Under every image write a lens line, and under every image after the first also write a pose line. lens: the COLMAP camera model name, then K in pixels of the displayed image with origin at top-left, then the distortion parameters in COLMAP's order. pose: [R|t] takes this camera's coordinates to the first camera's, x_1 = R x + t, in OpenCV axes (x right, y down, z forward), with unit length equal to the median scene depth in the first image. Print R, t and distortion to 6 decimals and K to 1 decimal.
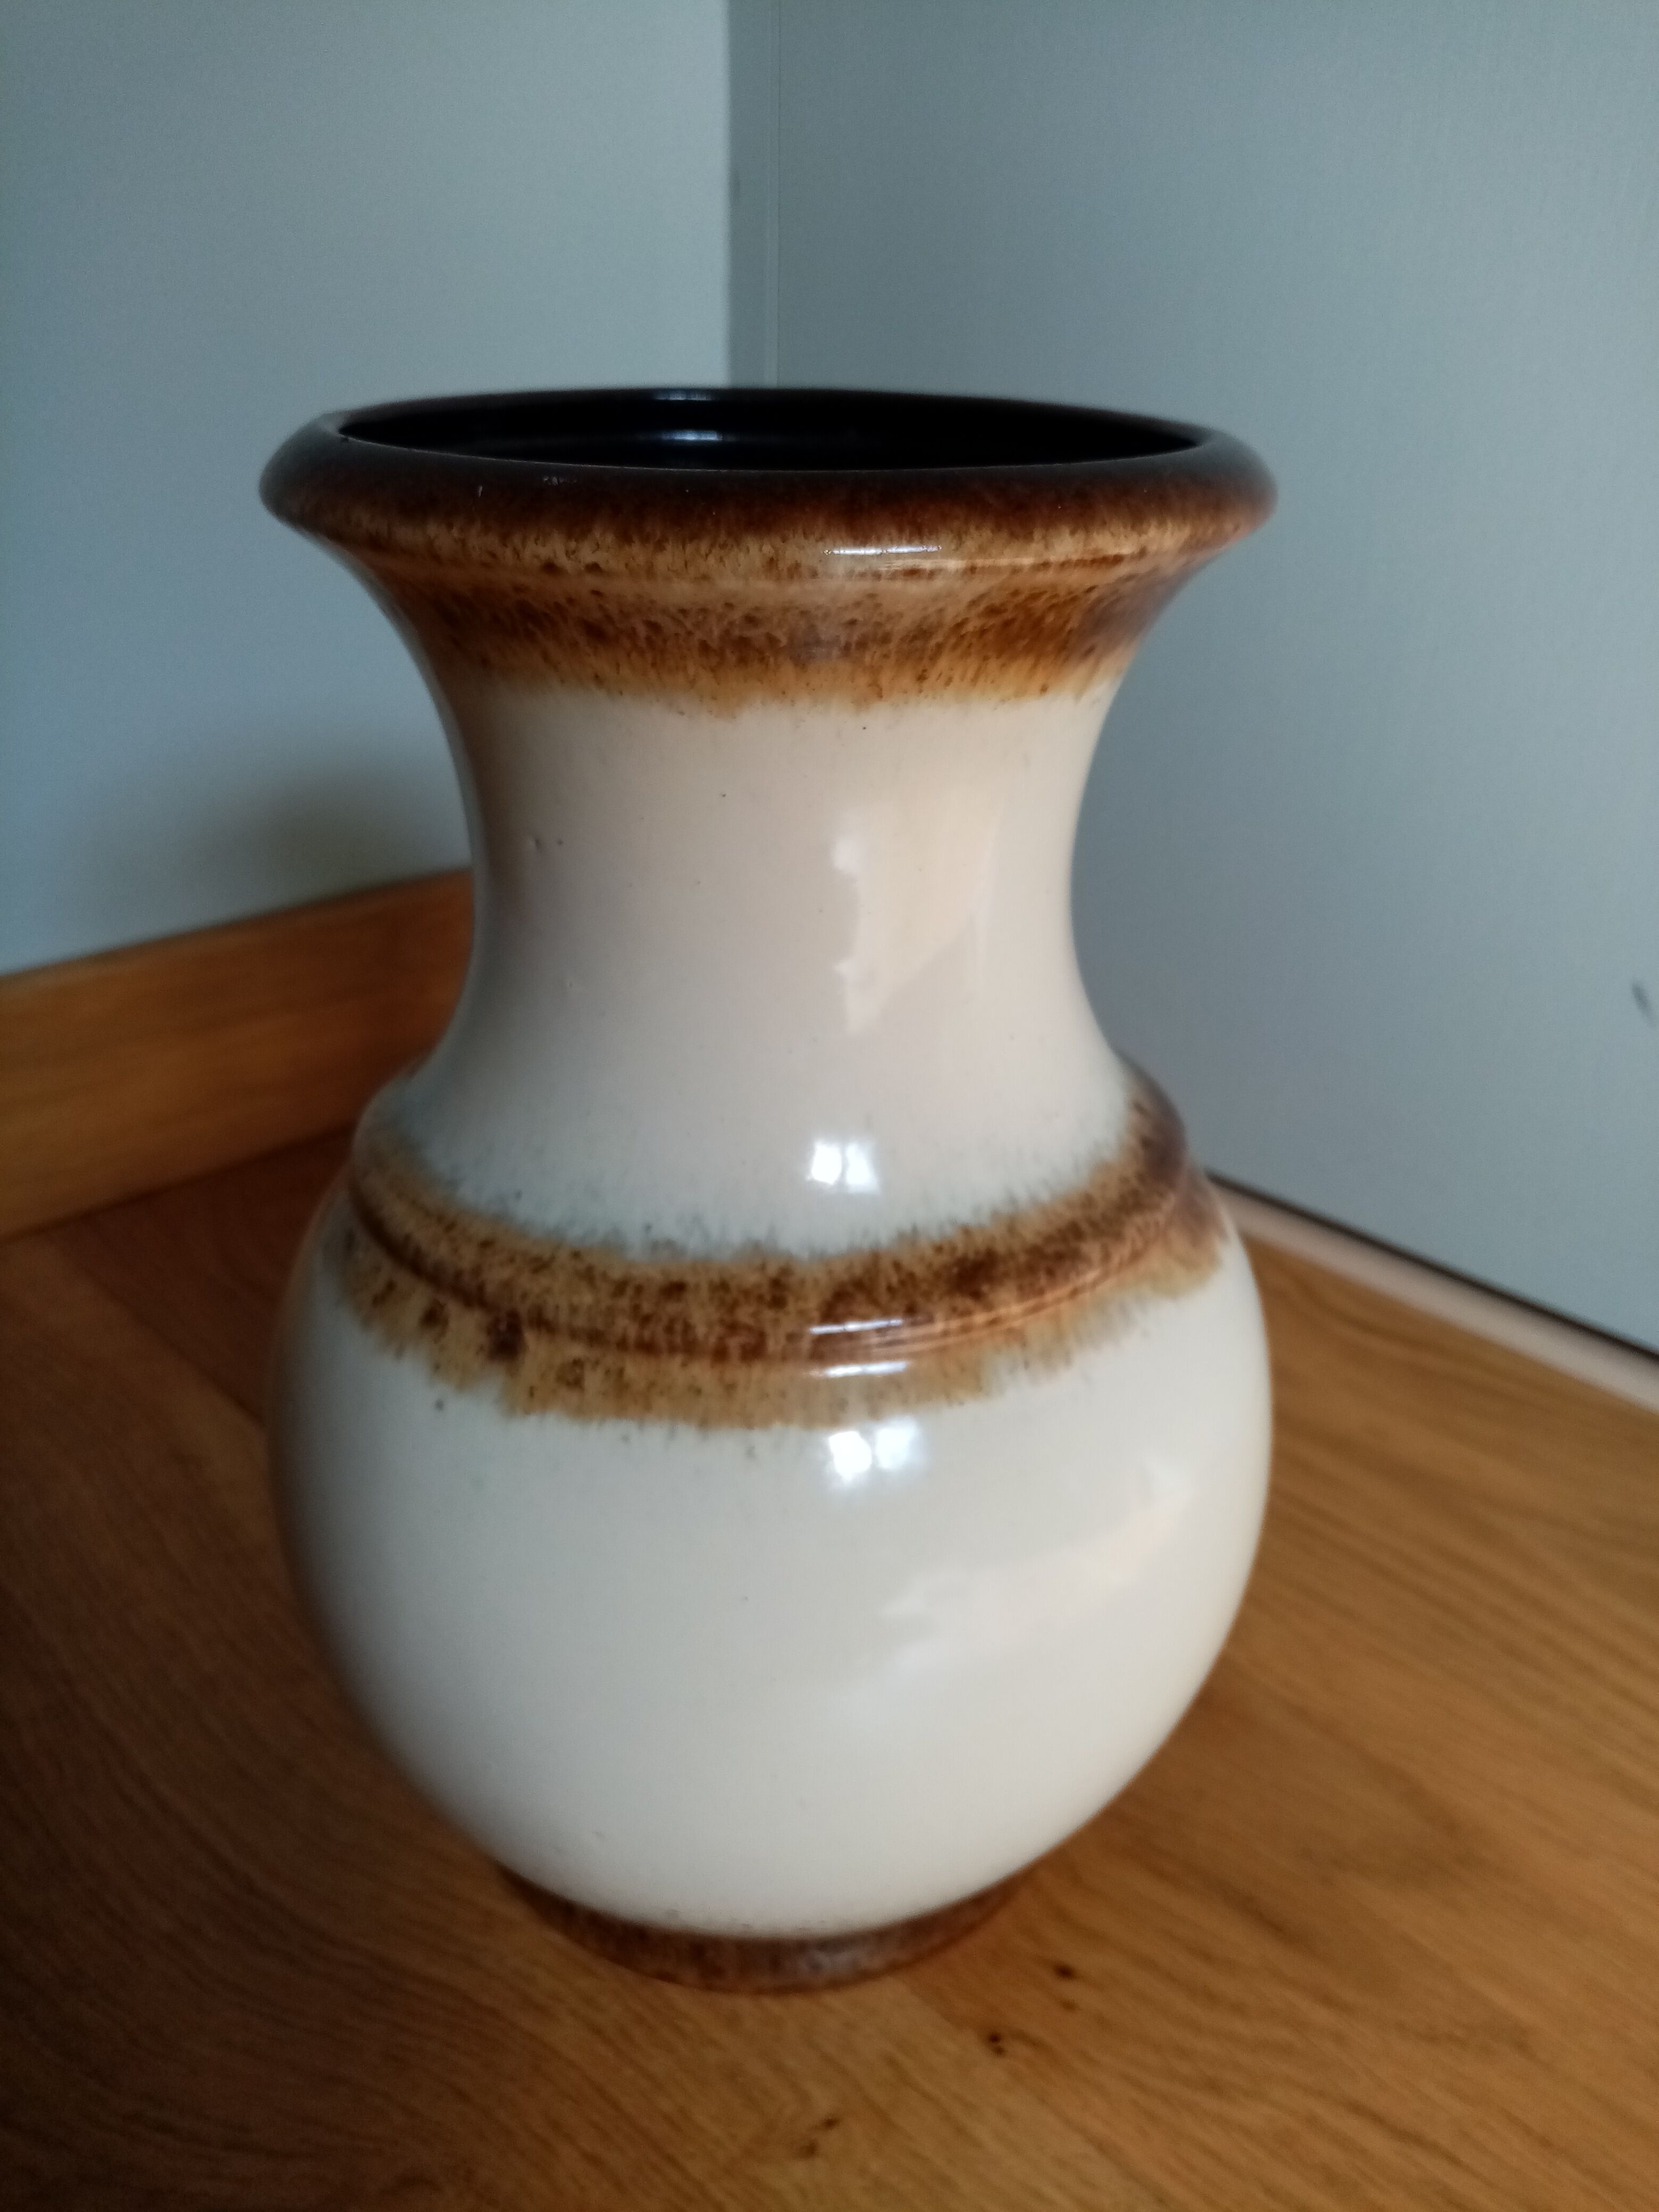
lens RADIAL K [[1677.9, 0, 829.5], [0, 1677.9, 1106.0], [0, 0, 1]] dist [0.073519, -0.150489]
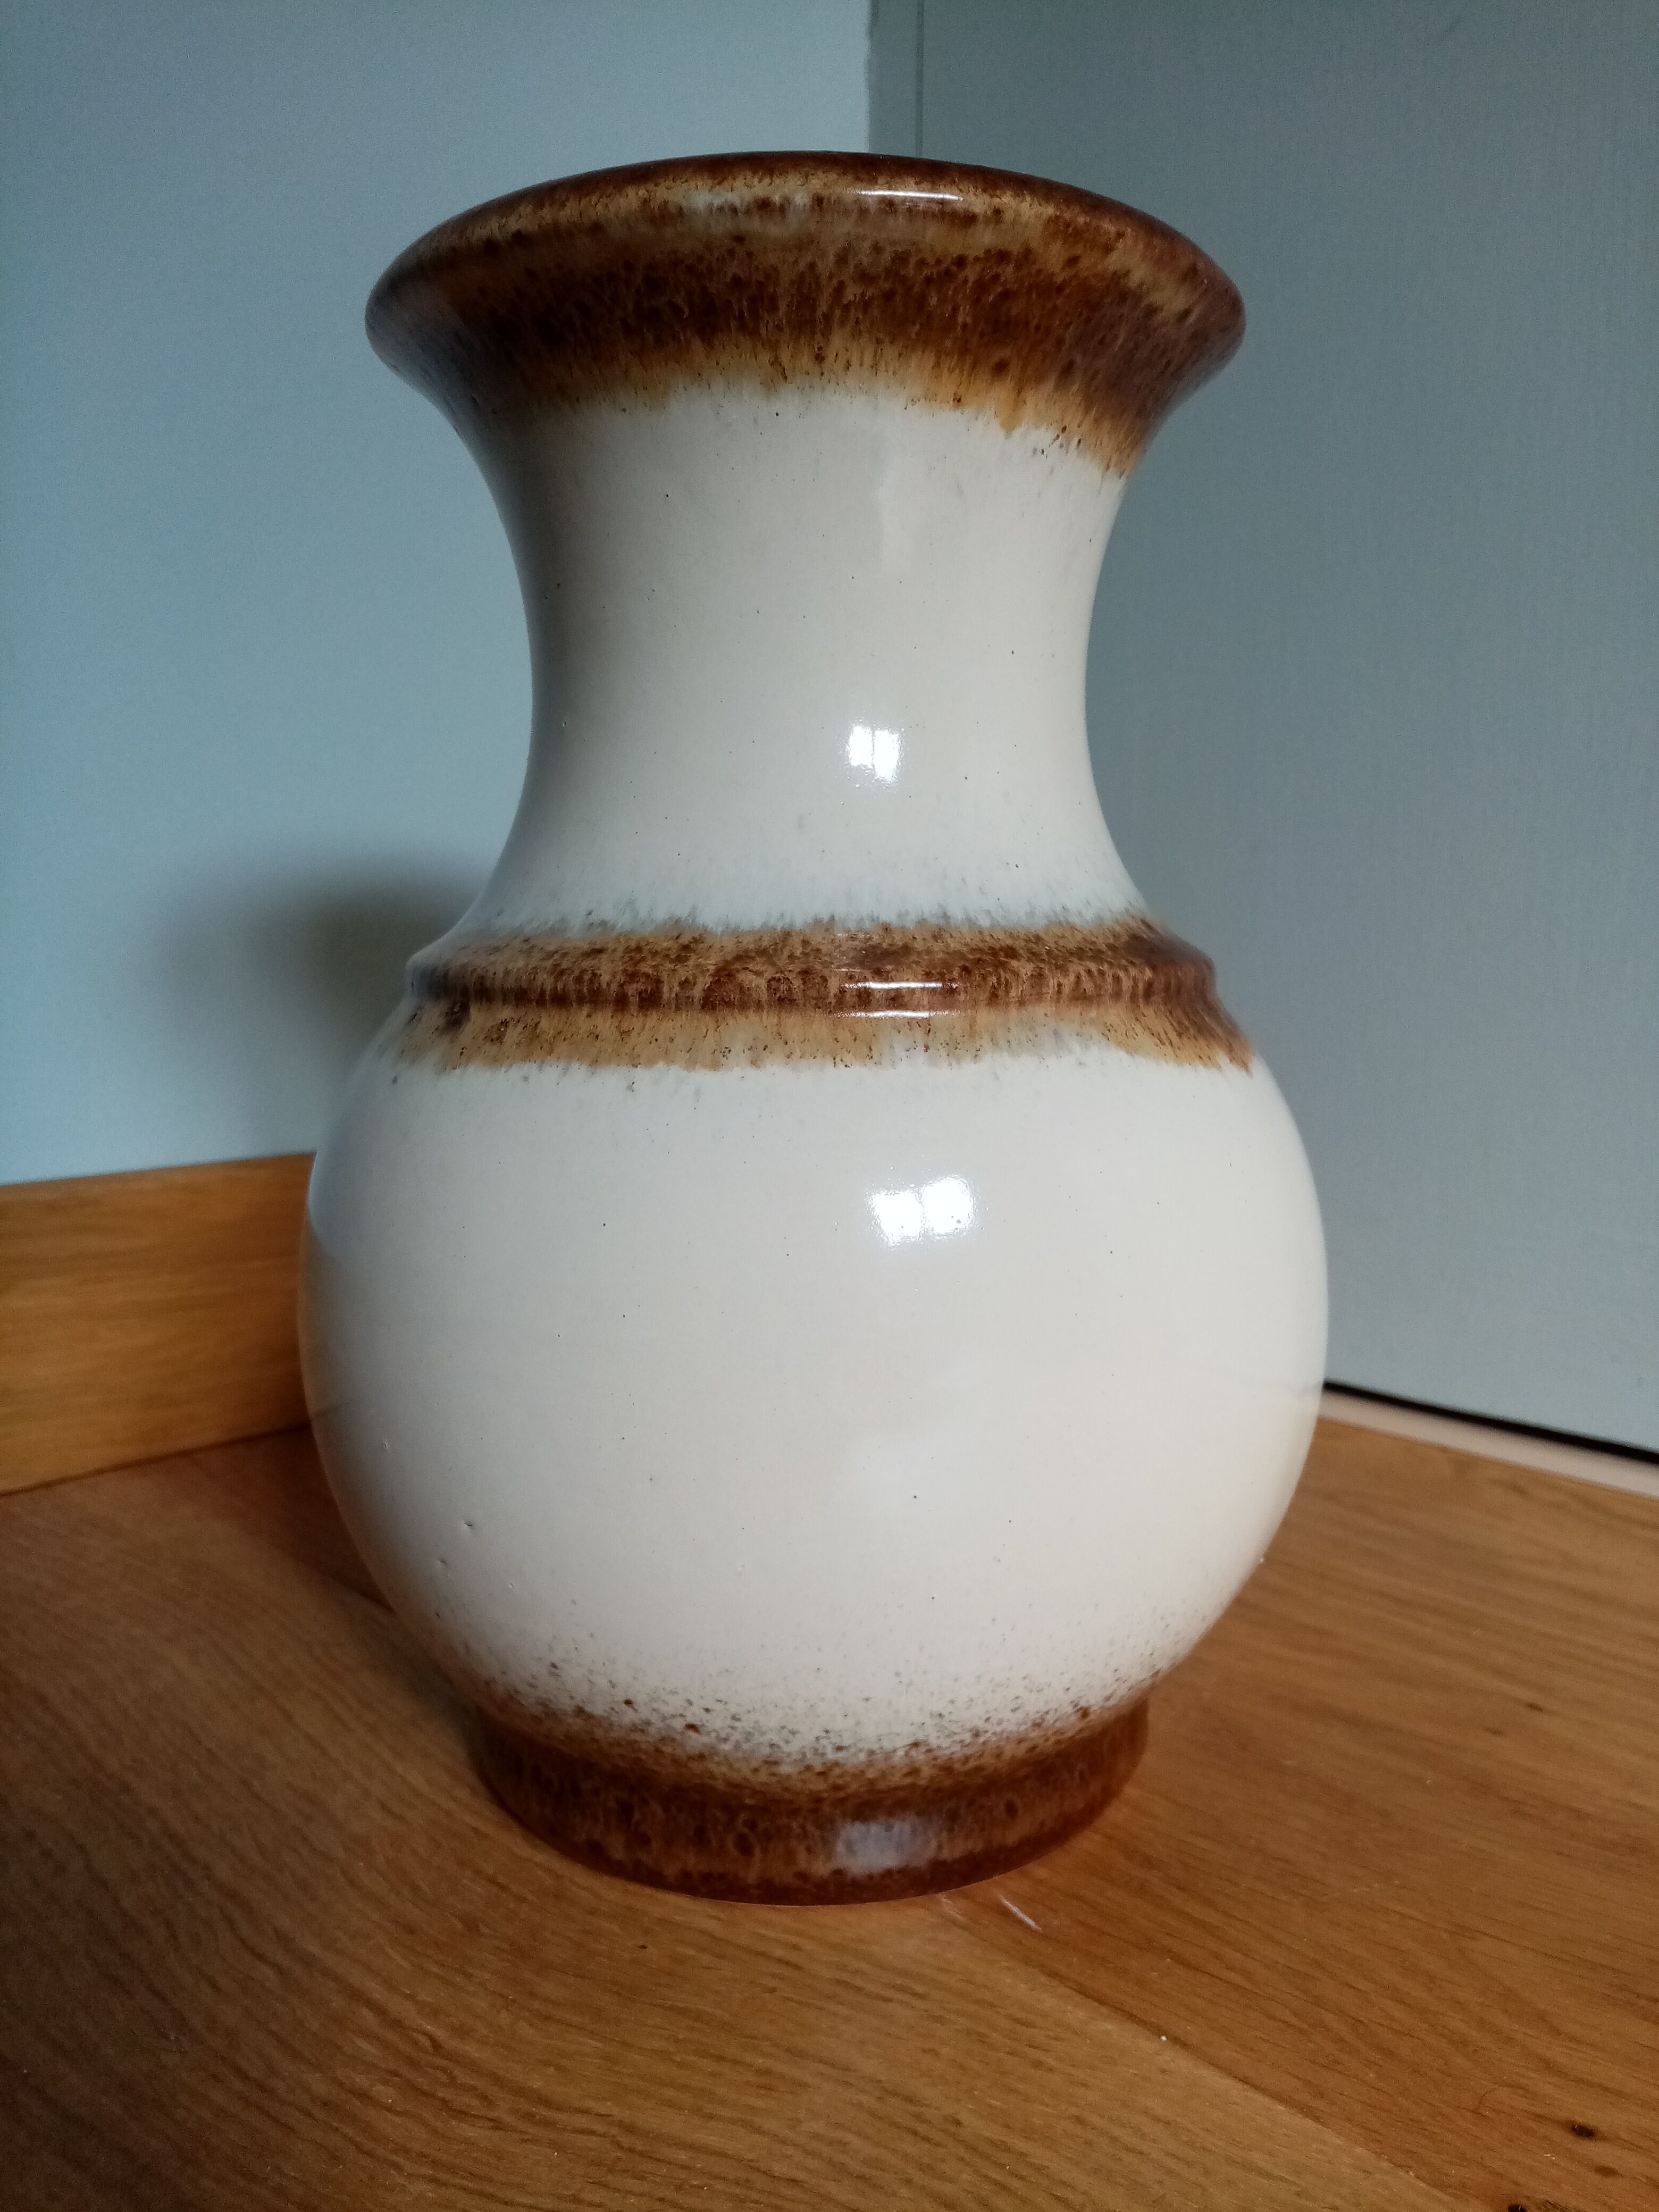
lens RADIAL K [[1677.9, 0, 829.5], [0, 1677.9, 1106.0], [0, 0, 1]] dist [0.073519, -0.150489]
pose [[0.955395, 0.023893, -0.294361, 0.362888], [-0.111757, 0.951851, -0.285464, 0.487270], [0.273368, 0.305628, 0.912064, 0.107819]]
